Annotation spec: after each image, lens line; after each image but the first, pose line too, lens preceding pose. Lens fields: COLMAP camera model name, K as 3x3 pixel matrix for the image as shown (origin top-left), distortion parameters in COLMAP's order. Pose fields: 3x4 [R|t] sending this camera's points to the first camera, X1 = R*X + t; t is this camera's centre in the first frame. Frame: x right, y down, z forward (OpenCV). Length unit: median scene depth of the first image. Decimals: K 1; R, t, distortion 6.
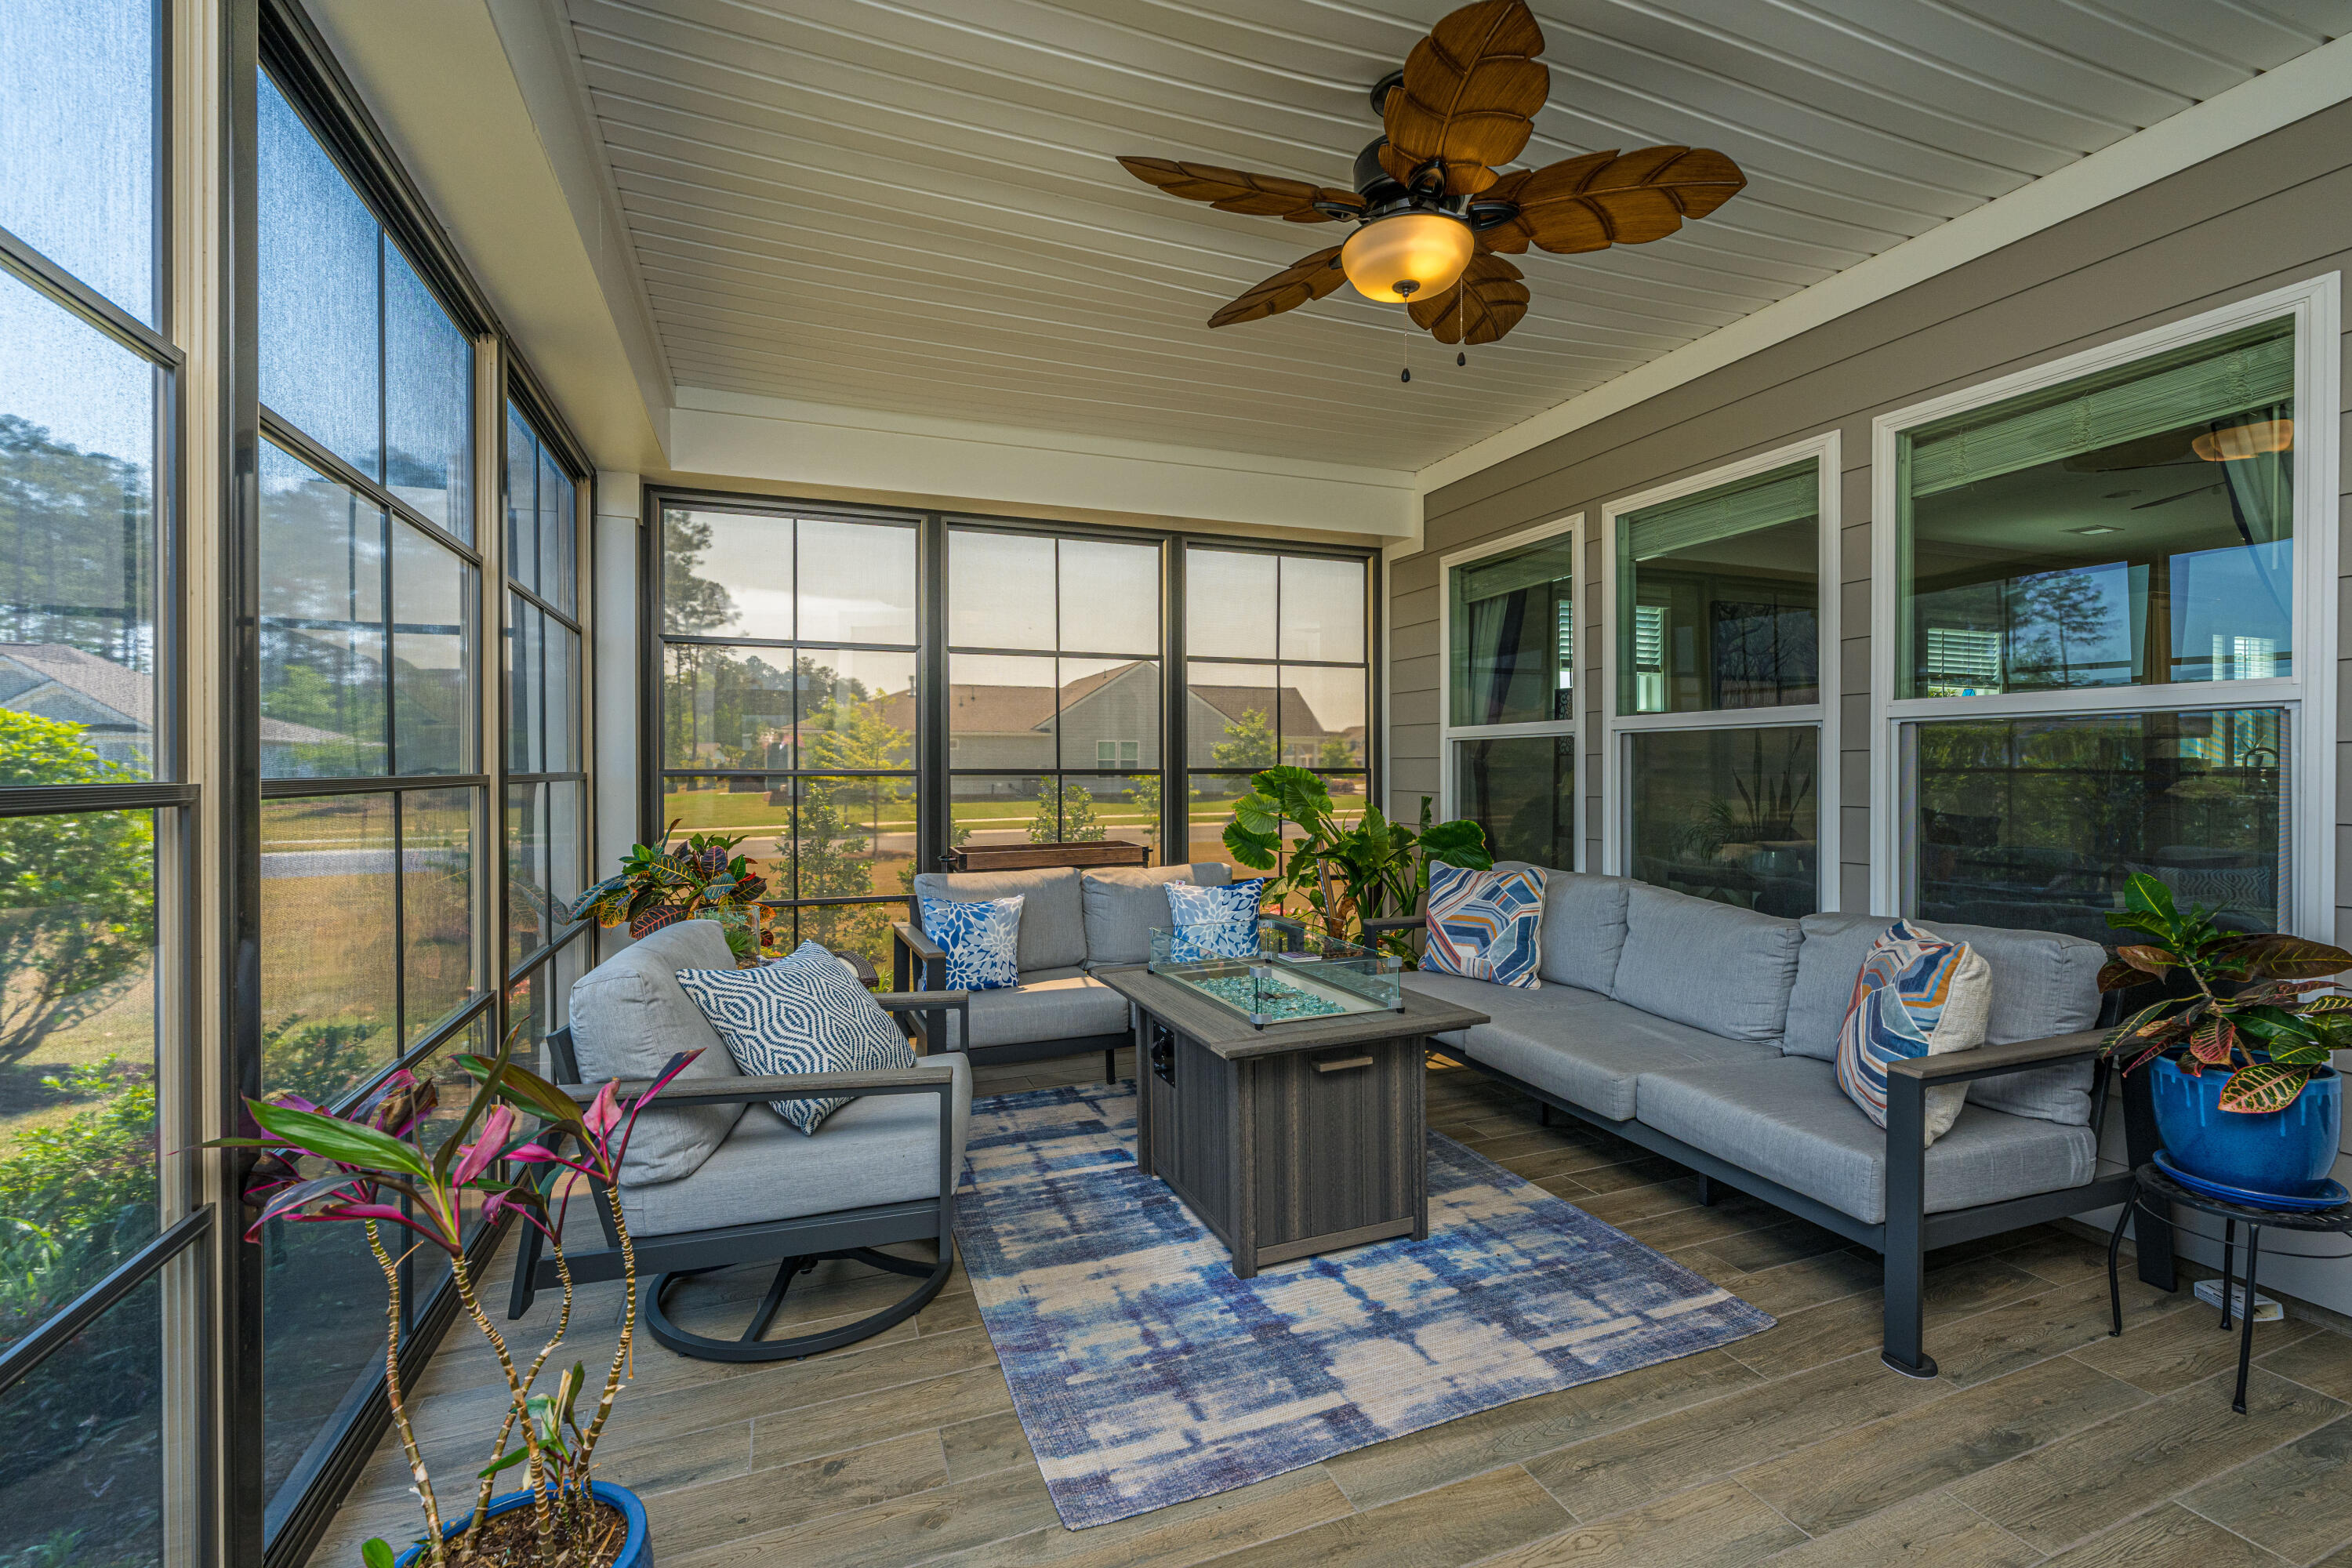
lens RADIAL K [[947.3, 0, 1165.2], [0, 947.3, 771.2], [0, 0, 1]] dist [-0.001364, -0.000021]
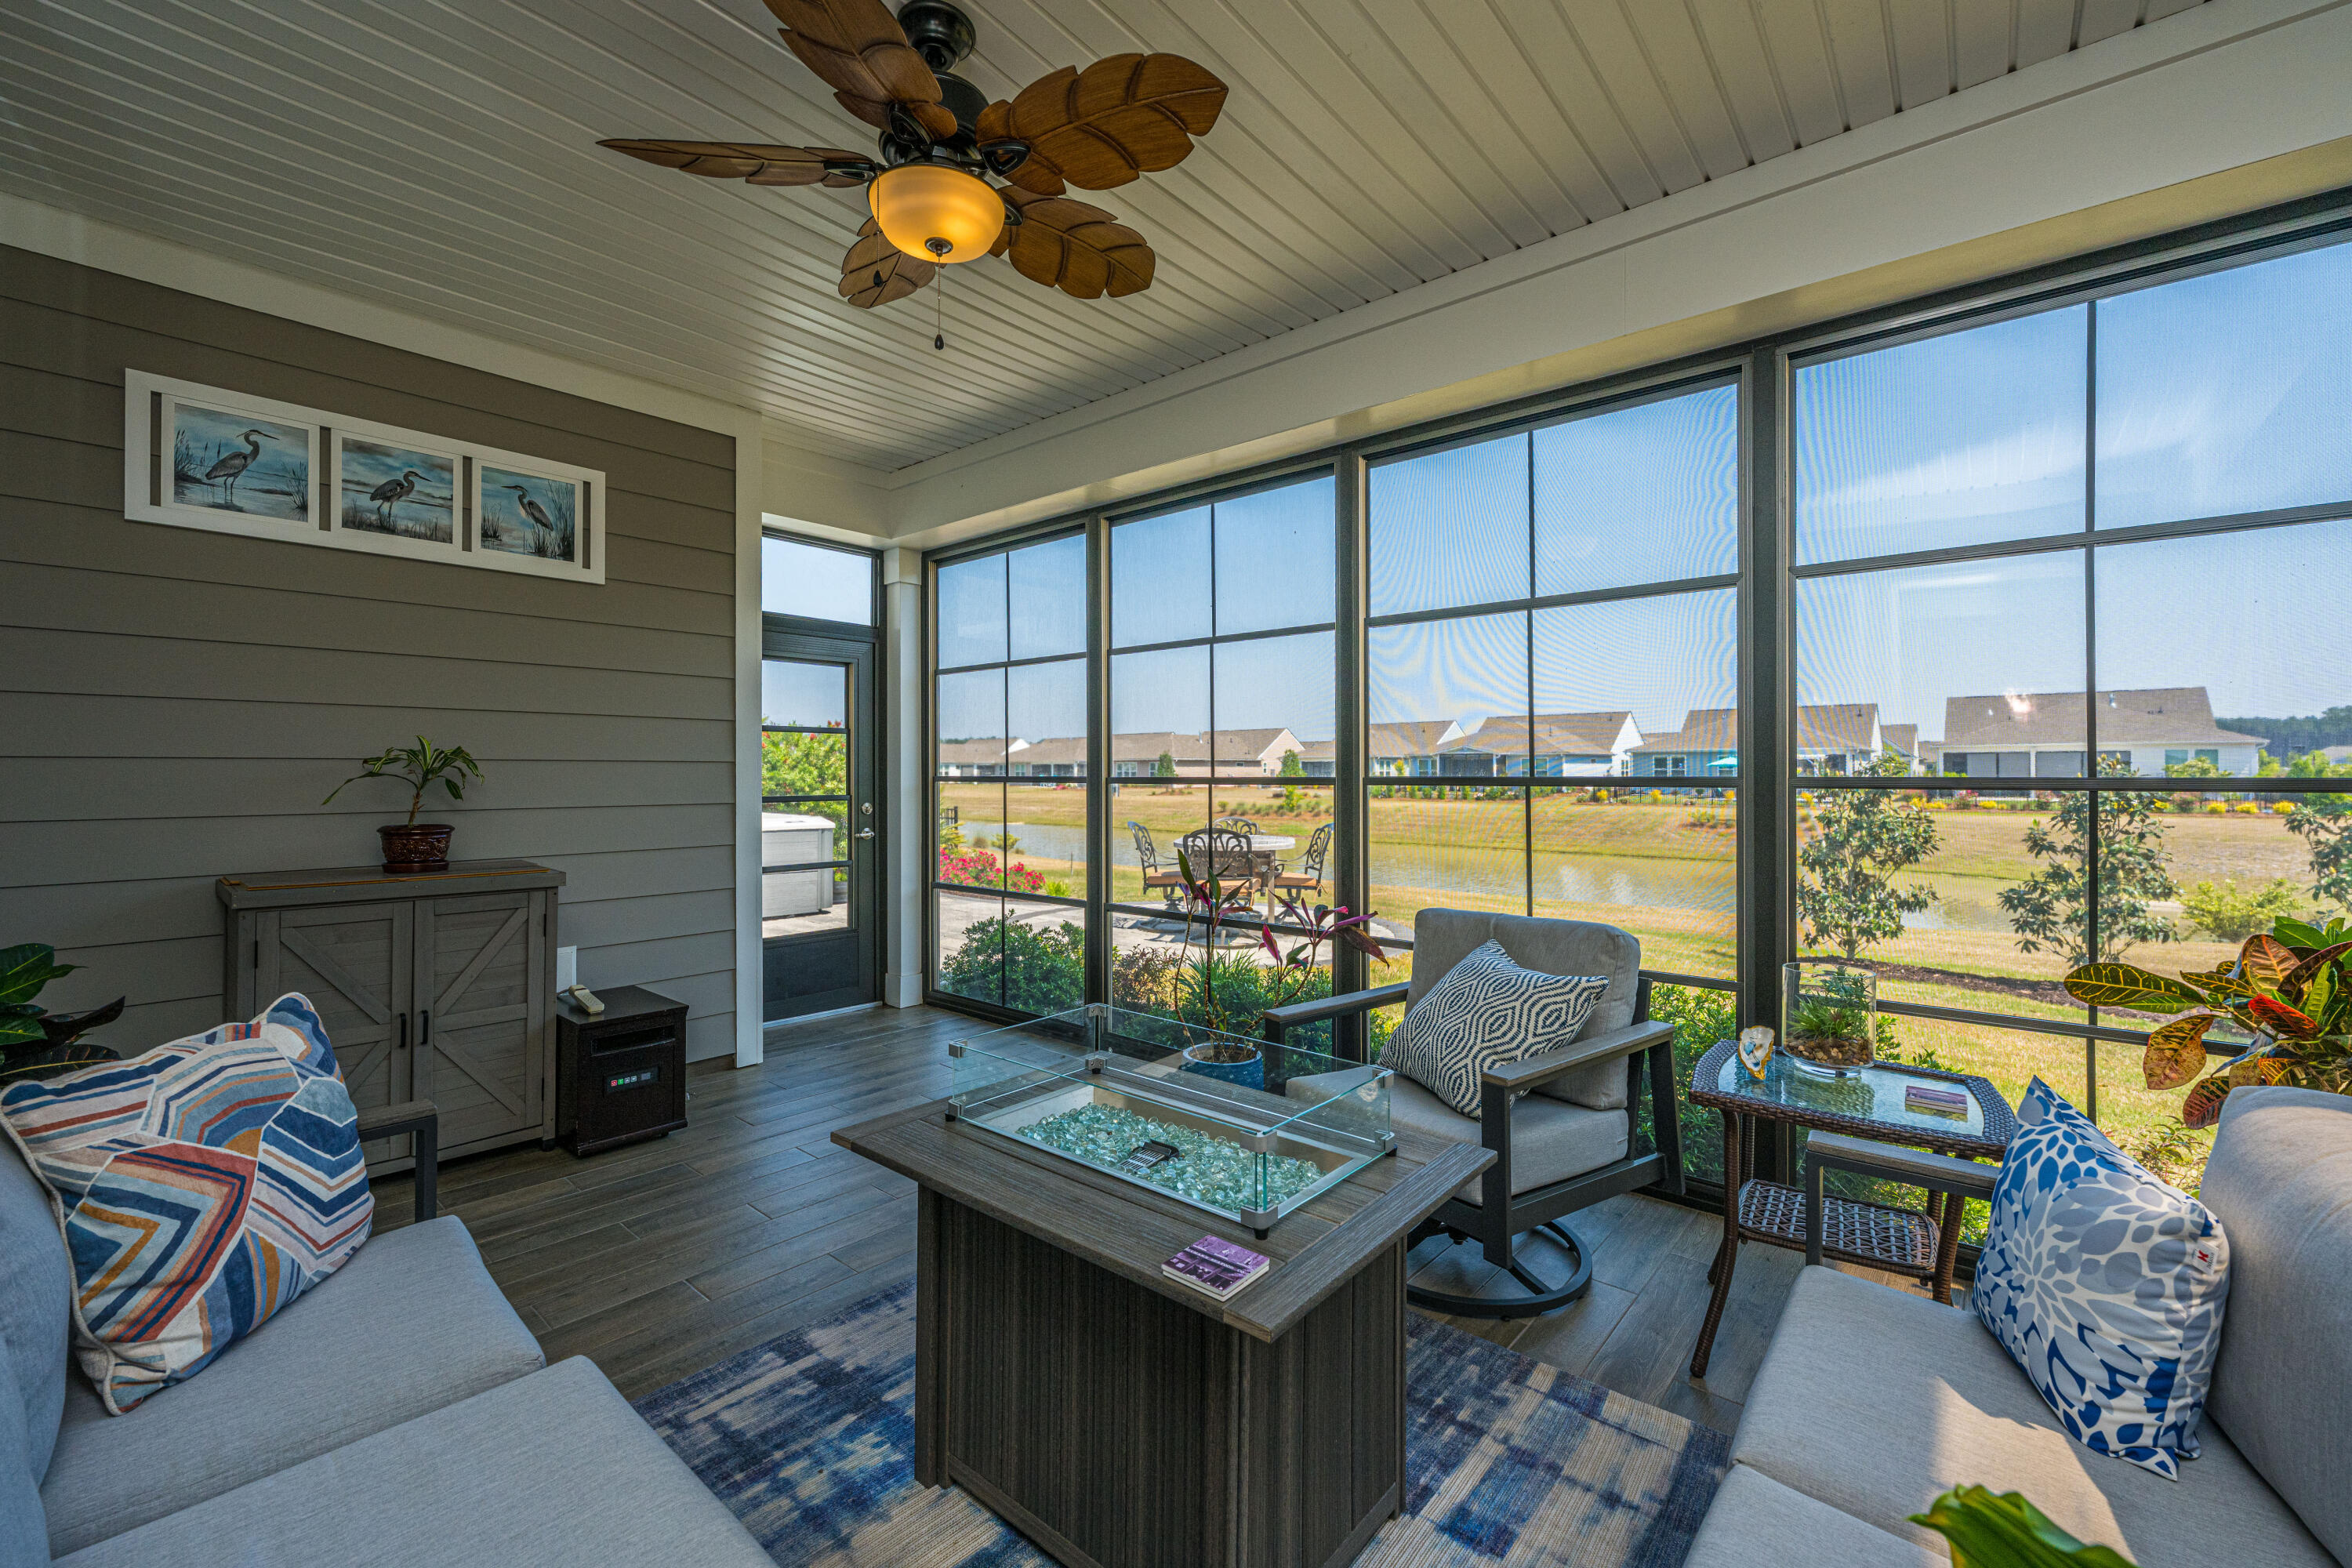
lens RADIAL K [[947.3, 0, 1165.2], [0, 947.3, 771.2], [0, 0, 1]] dist [-0.001364, -0.000021]
pose [[-0.868838, 0.001558, -0.495094, 0.455636], [0.001852, 0.999998, -0.000103, -0.041854], [0.495093, -0.001006, -0.868839, 1.678455]]
